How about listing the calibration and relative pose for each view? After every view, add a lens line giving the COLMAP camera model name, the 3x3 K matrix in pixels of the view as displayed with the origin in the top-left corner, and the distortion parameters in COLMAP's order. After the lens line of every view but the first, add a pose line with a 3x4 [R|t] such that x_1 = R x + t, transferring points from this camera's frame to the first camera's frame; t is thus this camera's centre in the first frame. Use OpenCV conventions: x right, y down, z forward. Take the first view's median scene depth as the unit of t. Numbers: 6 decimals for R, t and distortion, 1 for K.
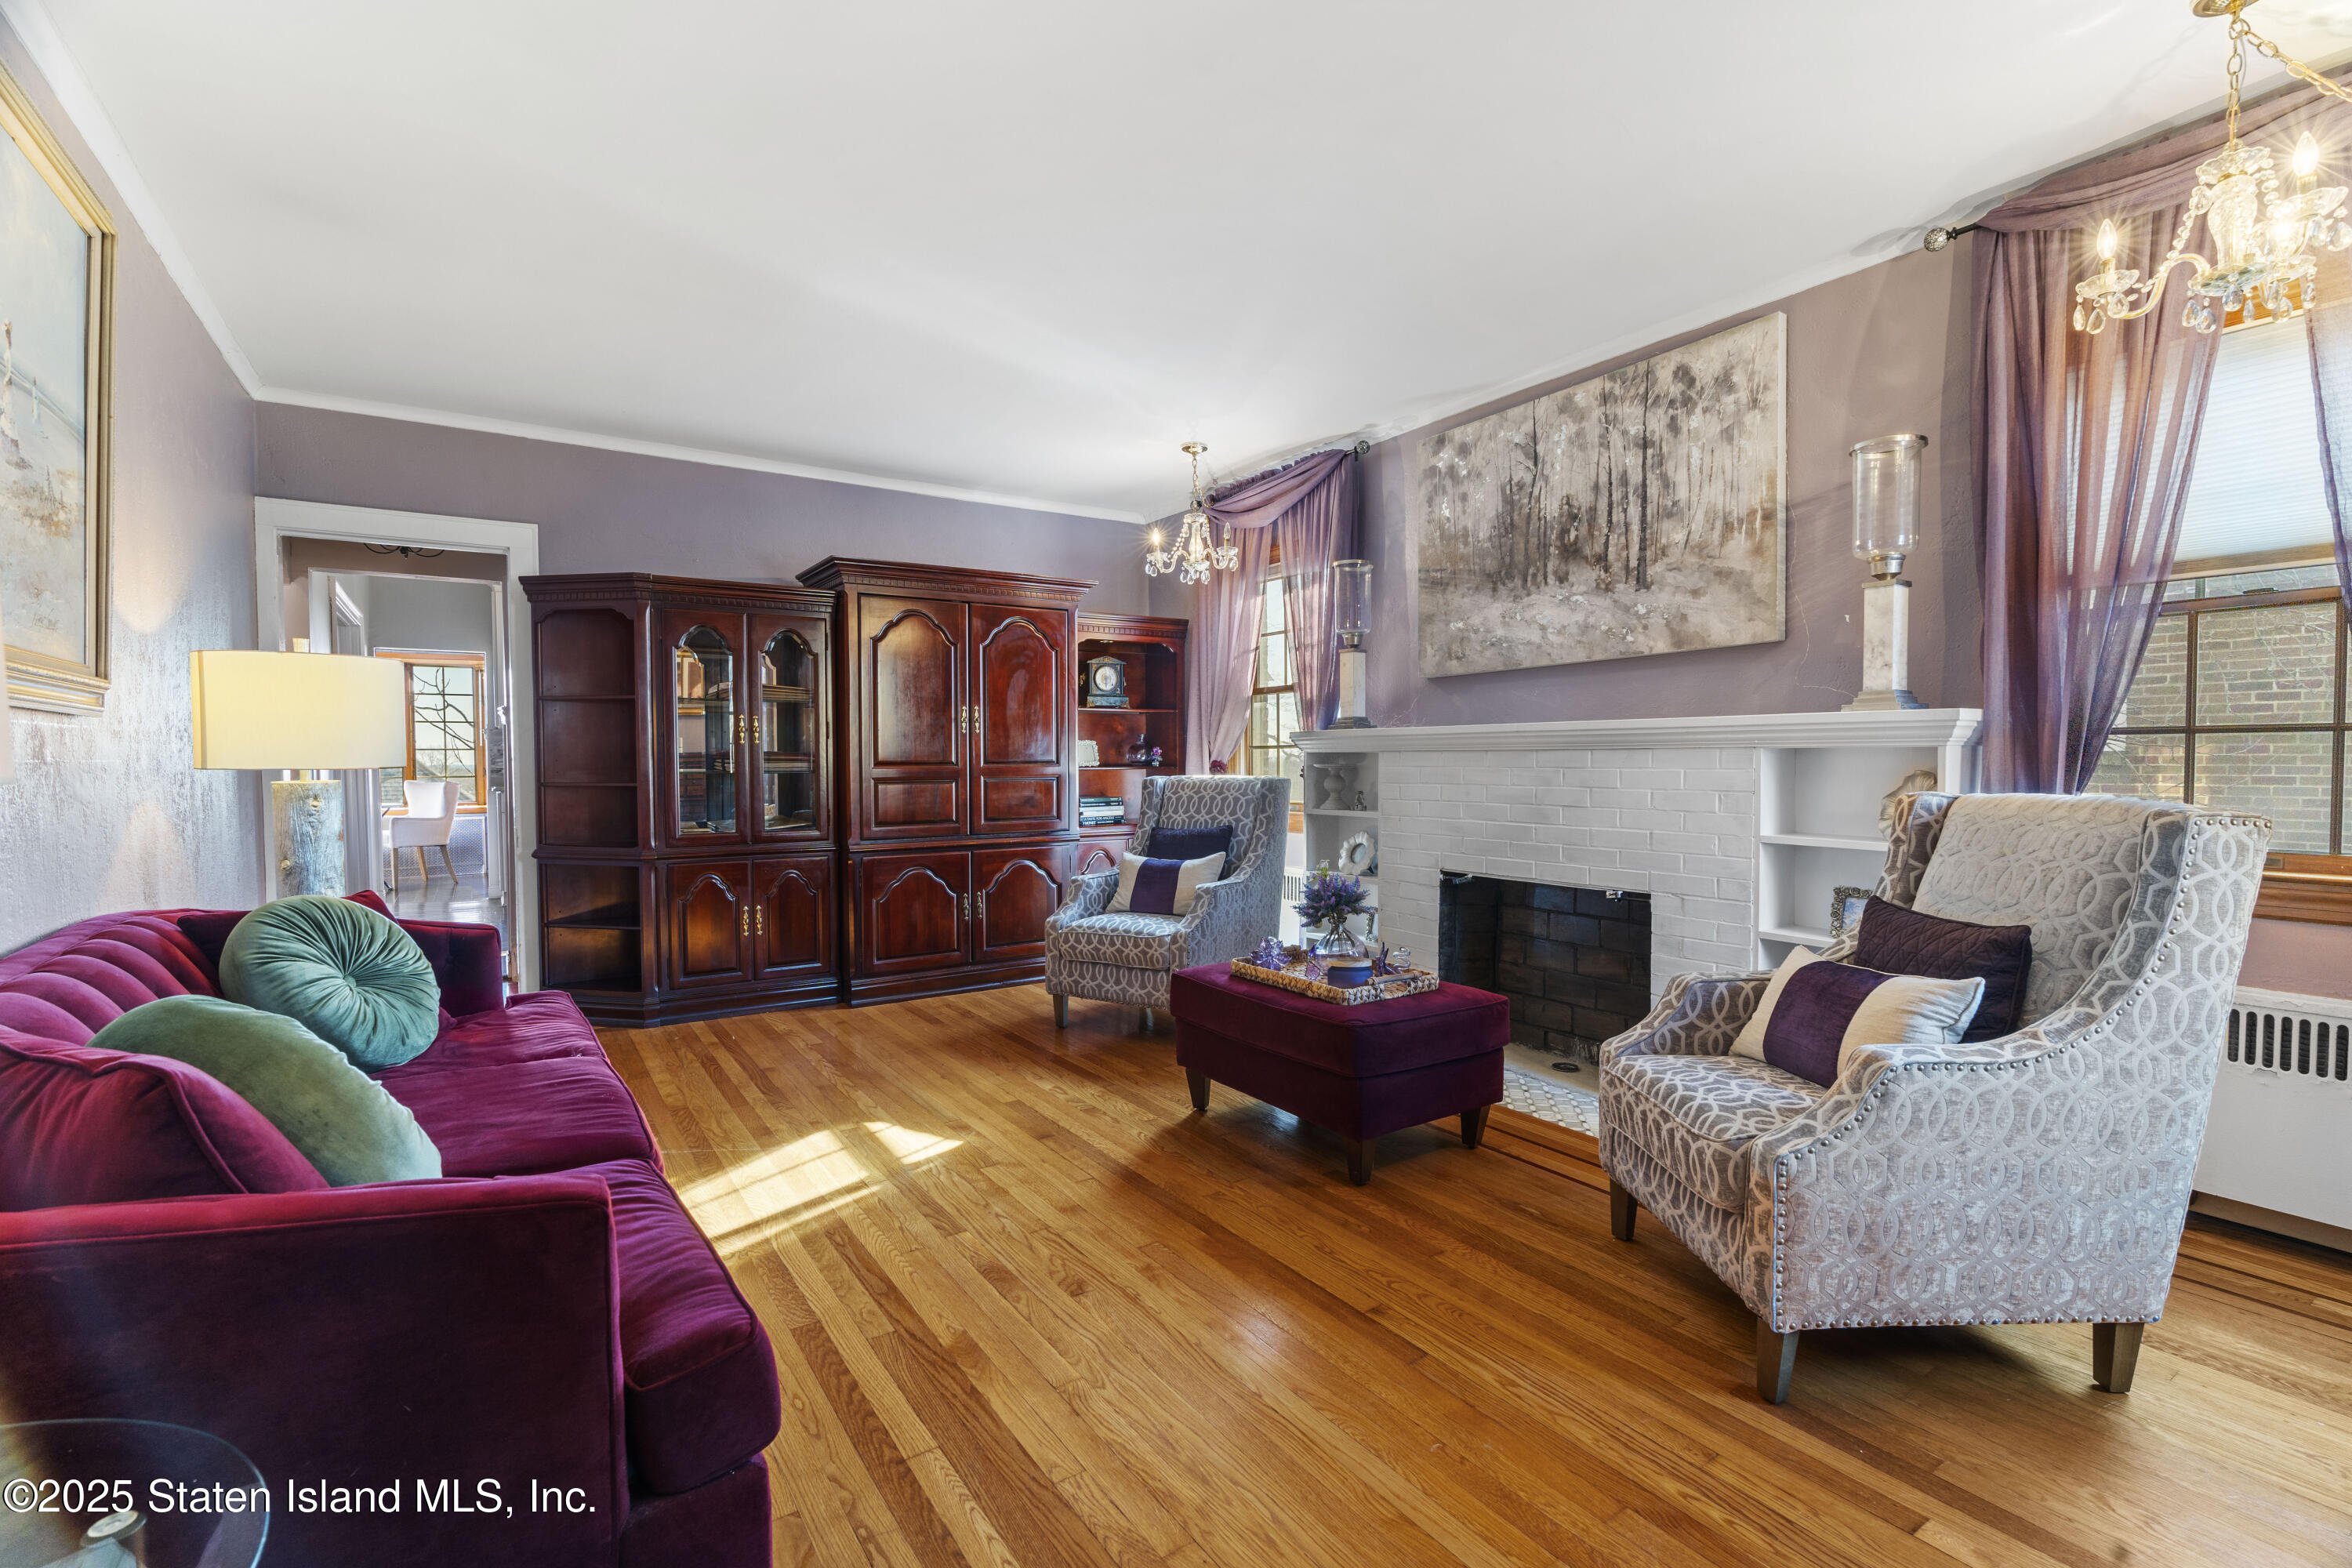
lens RADIAL K [[1051.4, 0, 1176.0], [0, 1051.4, 784.0], [0, 0, 1]] dist [0.000250, 0.001179]
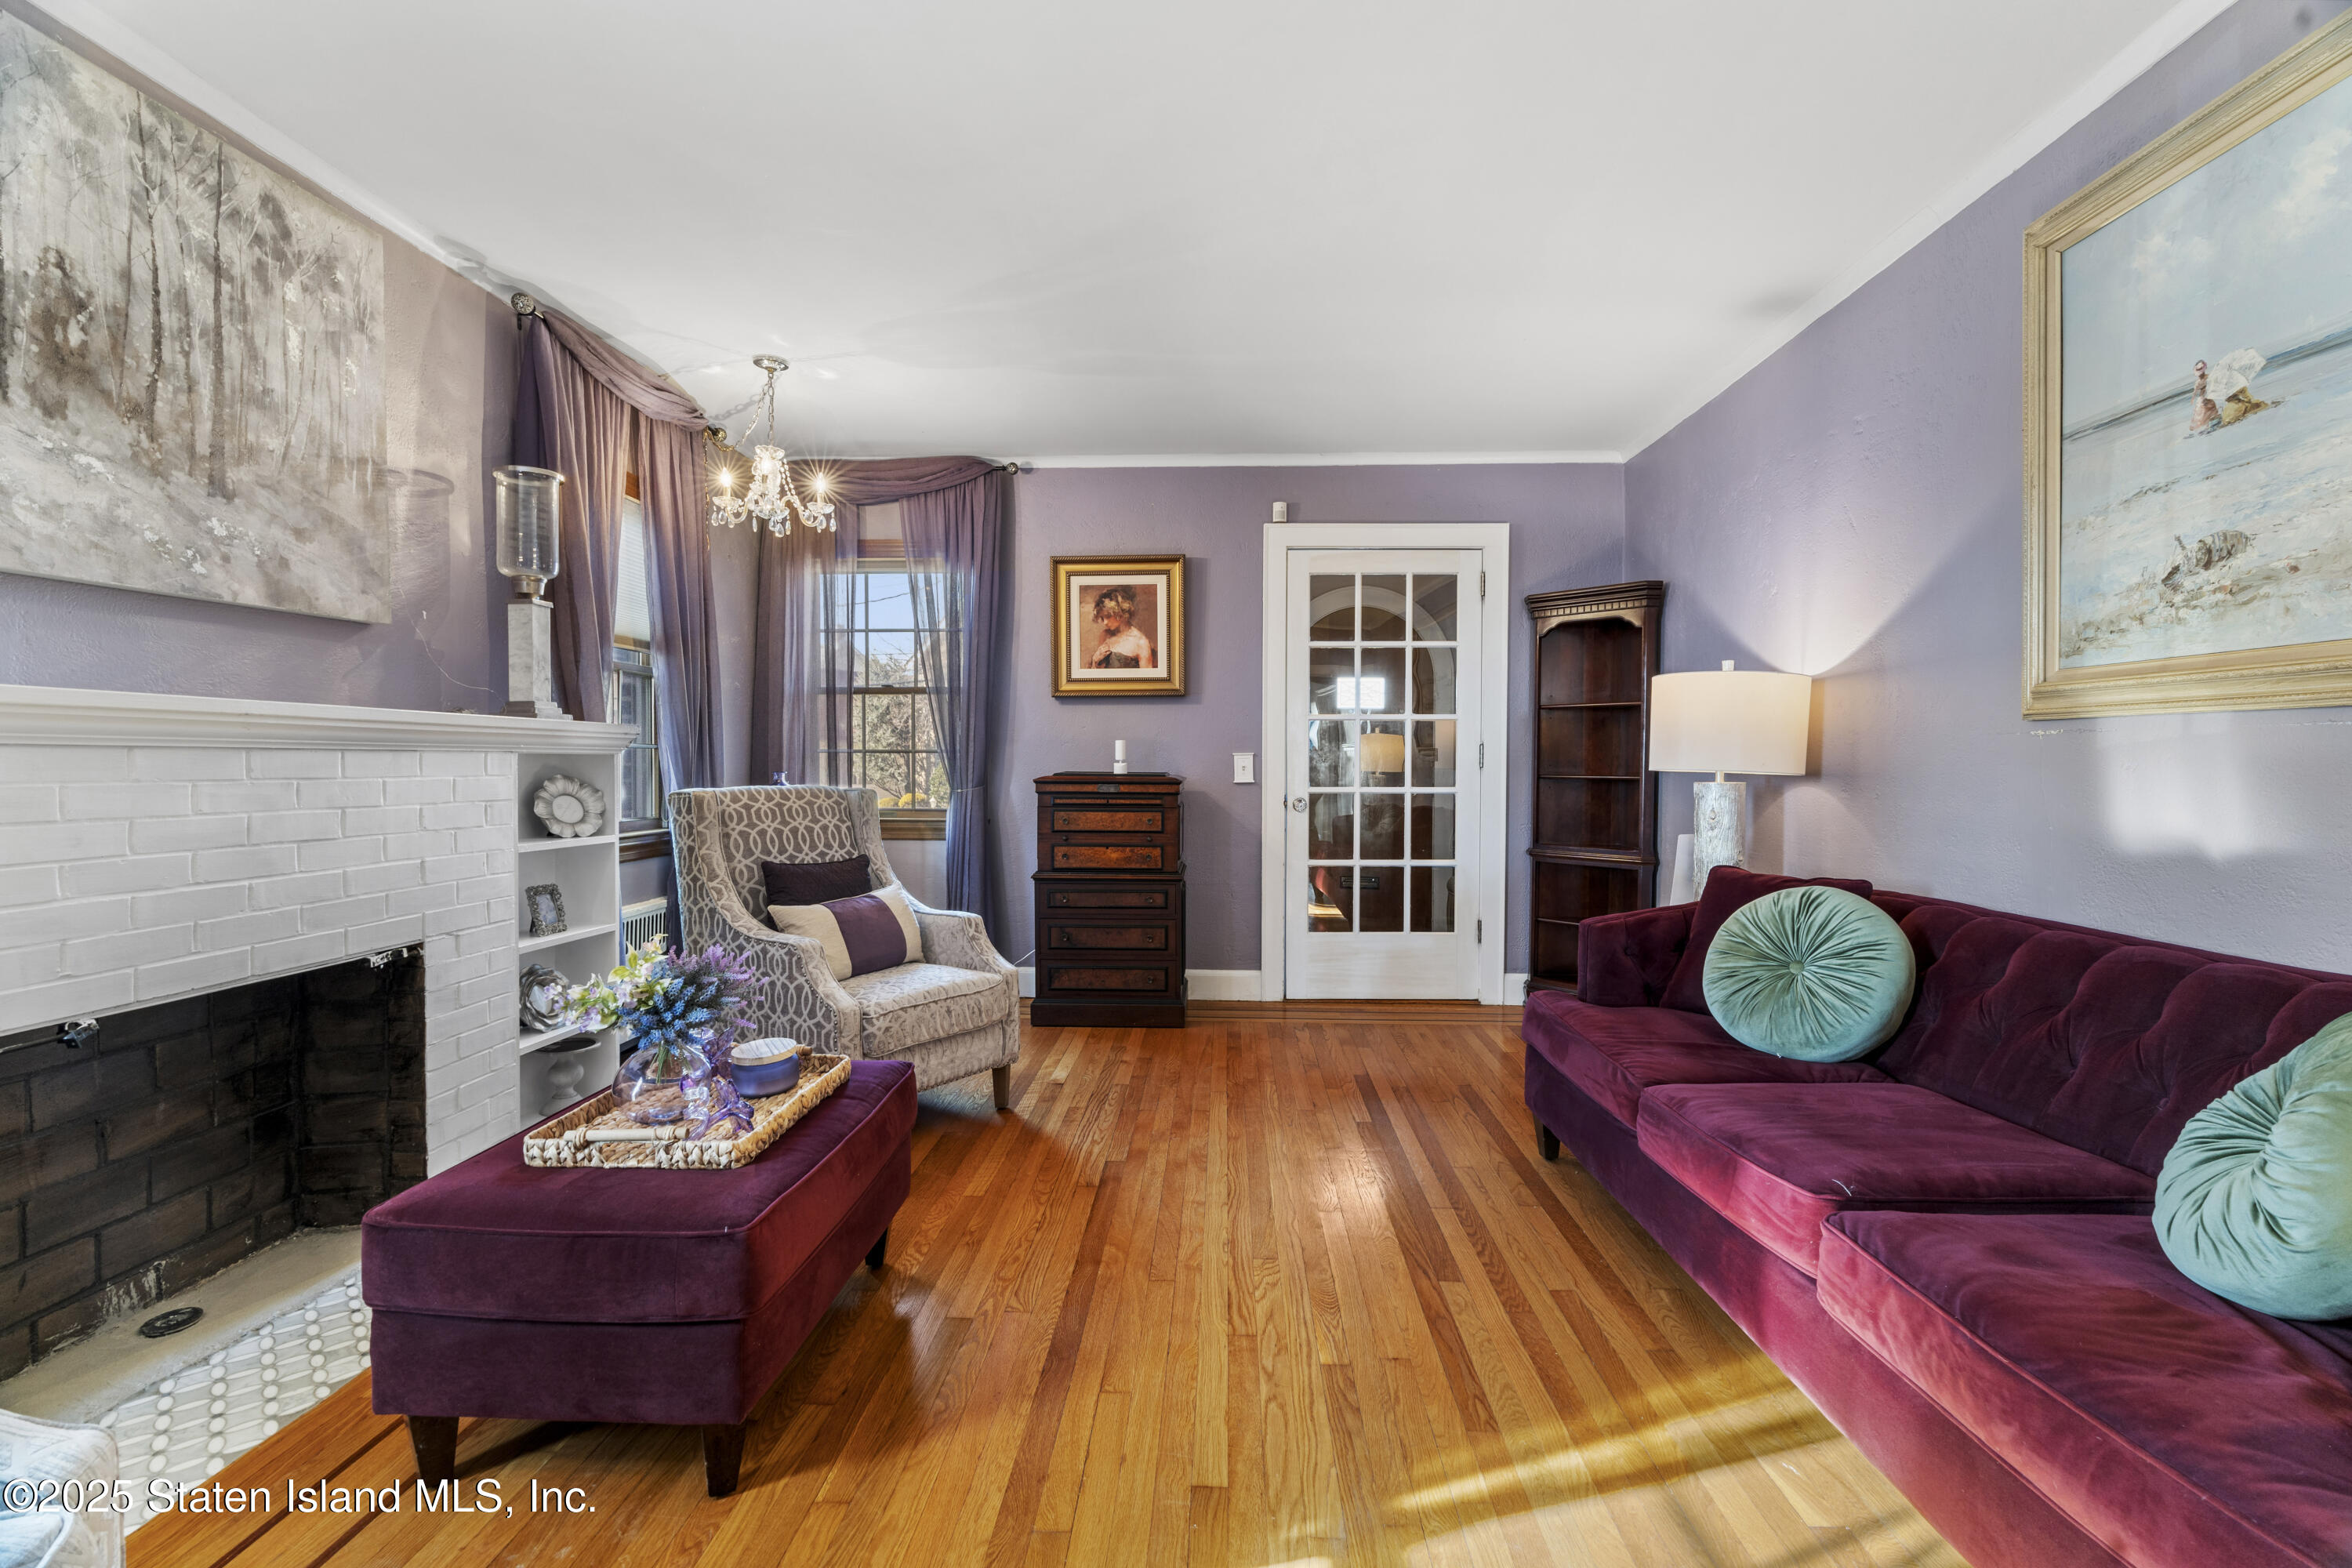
lens RADIAL K [[1051.4, 0, 1176.0], [0, 1051.4, 784.0], [0, 0, 1]] dist [0.000250, 0.001179]
pose [[-0.804966, -0.011341, 0.593212, -0.395020], [0.014631, 0.999134, 0.038954, -0.028027], [-0.593140, 0.040036, -0.804103, 1.160589]]
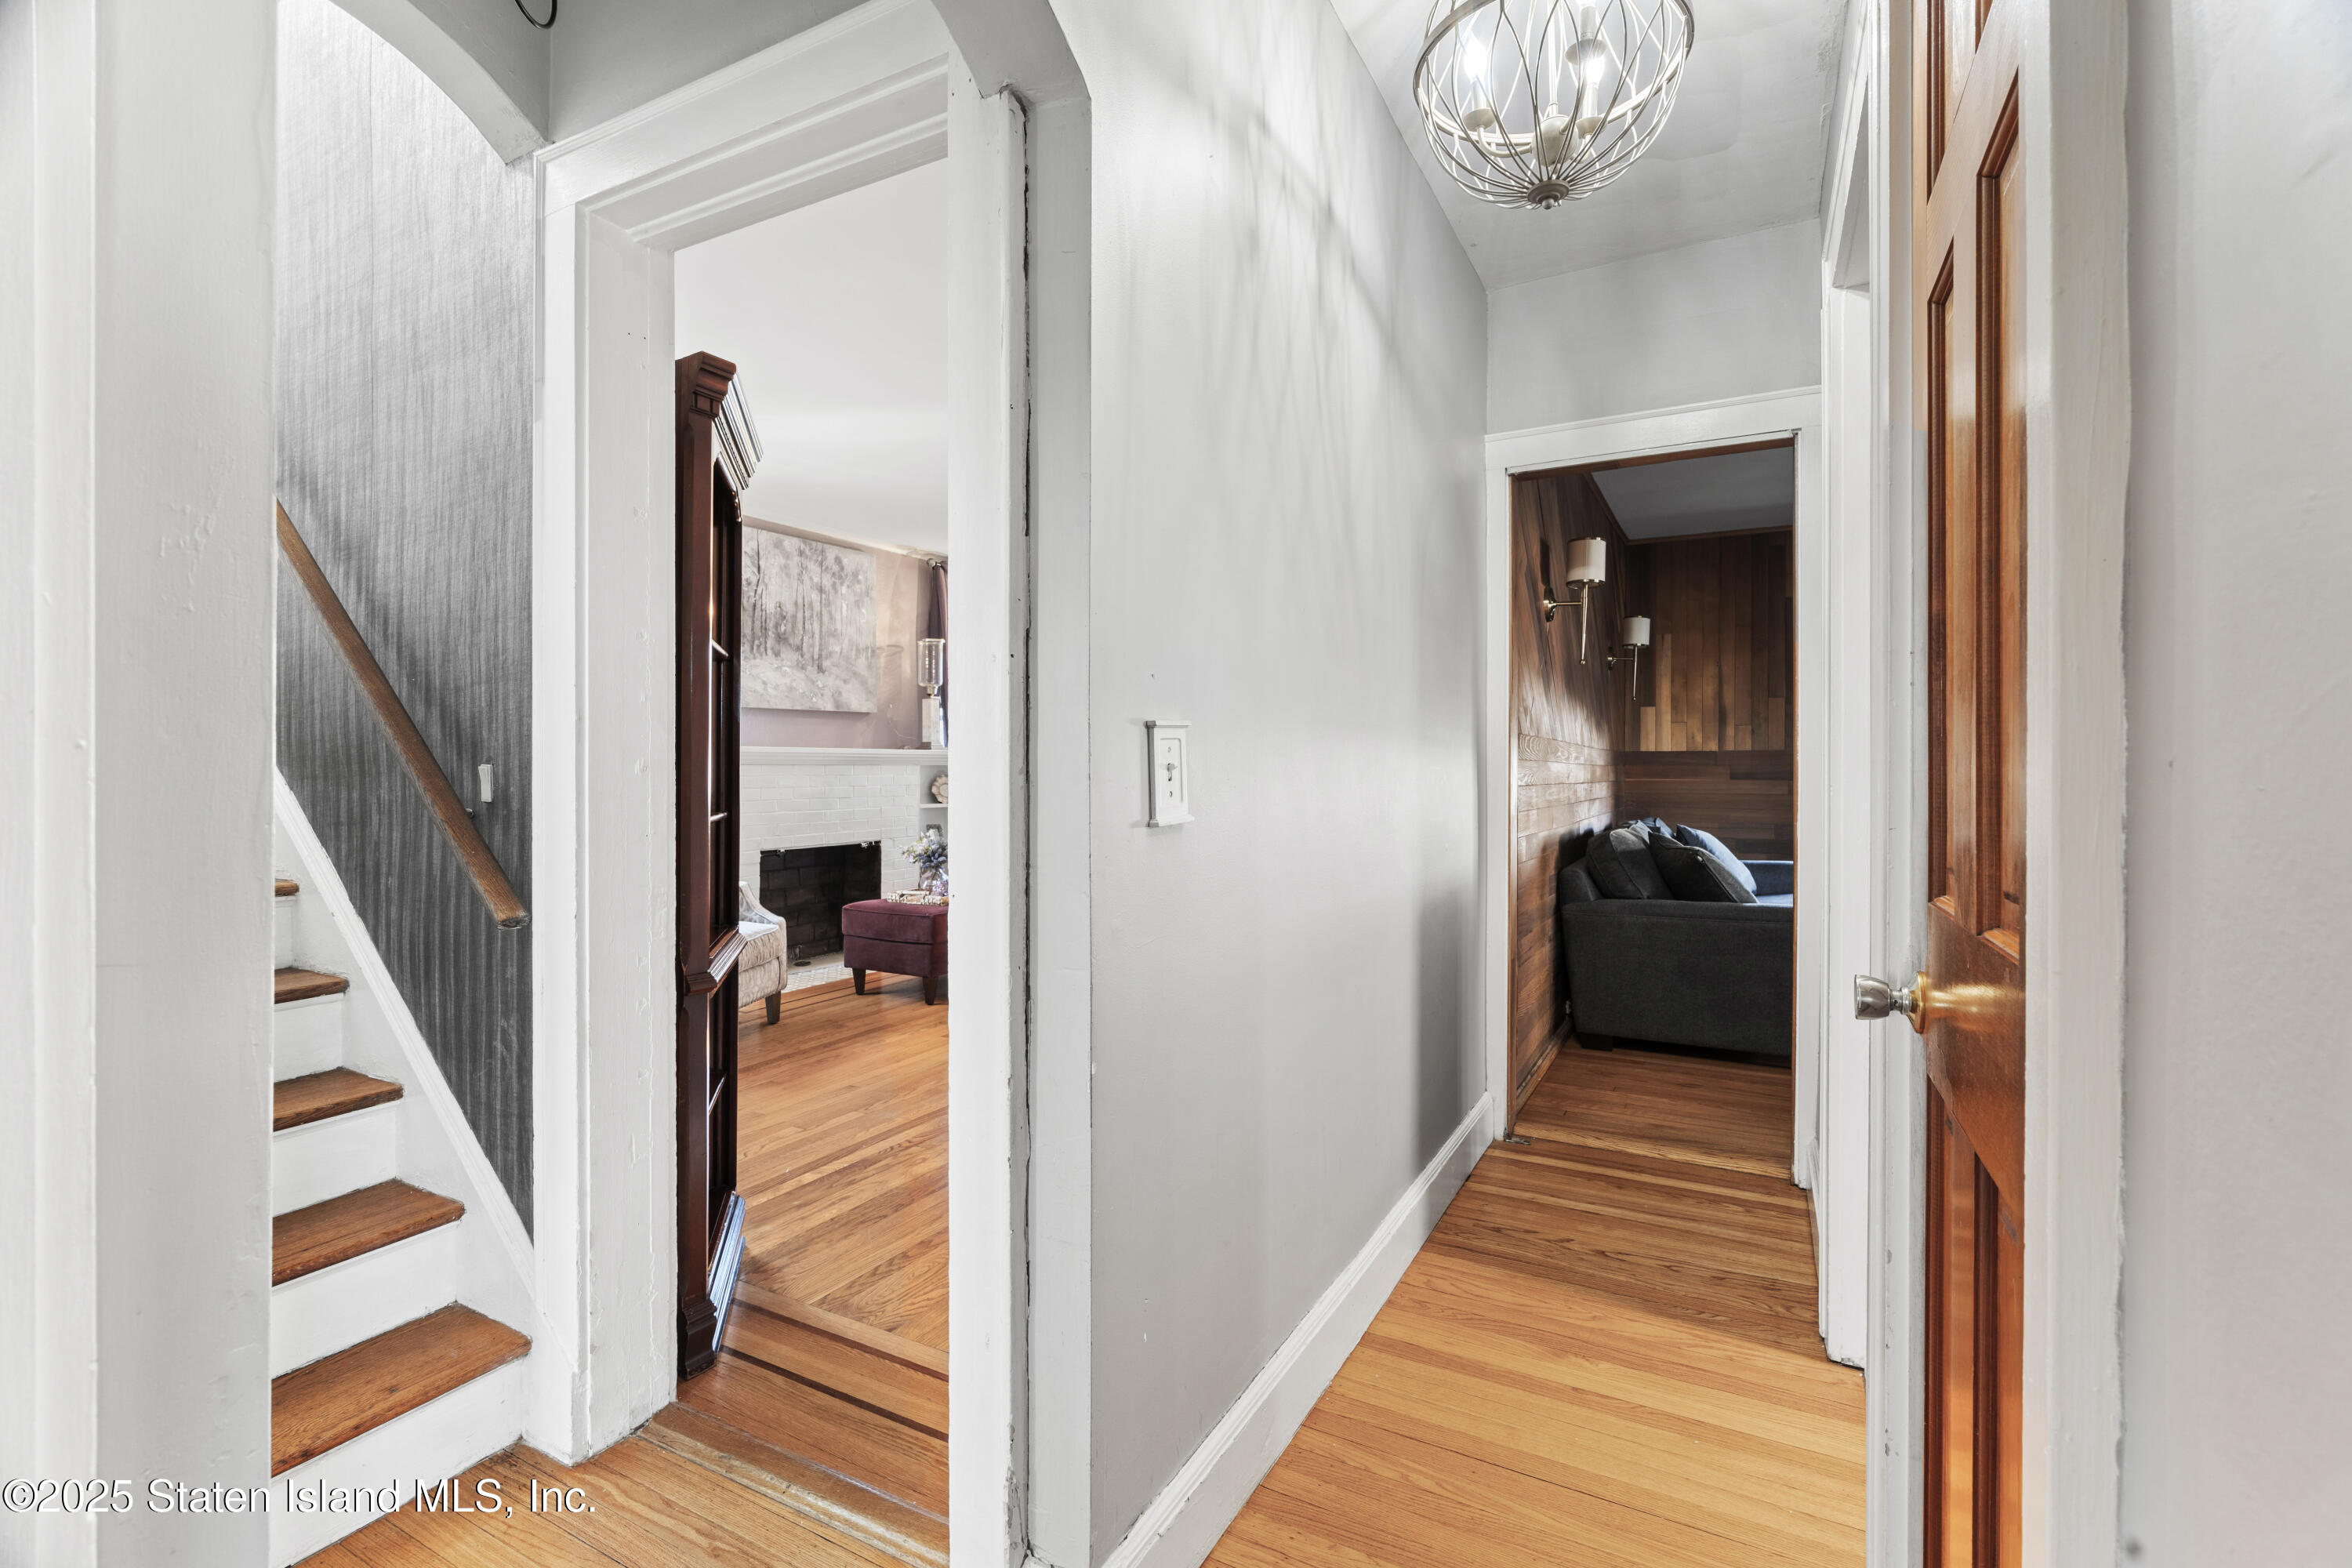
lens RADIAL K [[1066.6, 0, 1175.2], [0, 1066.6, 769.0], [0, 0, 1]] dist [-0.000061, 0.000206]
pose [[-0.465662, 0.001197, 0.884962, -1.377009], [0.023167, 0.999673, 0.010839, -0.030991], [-0.884660, 0.025549, -0.465537, 1.290856]]
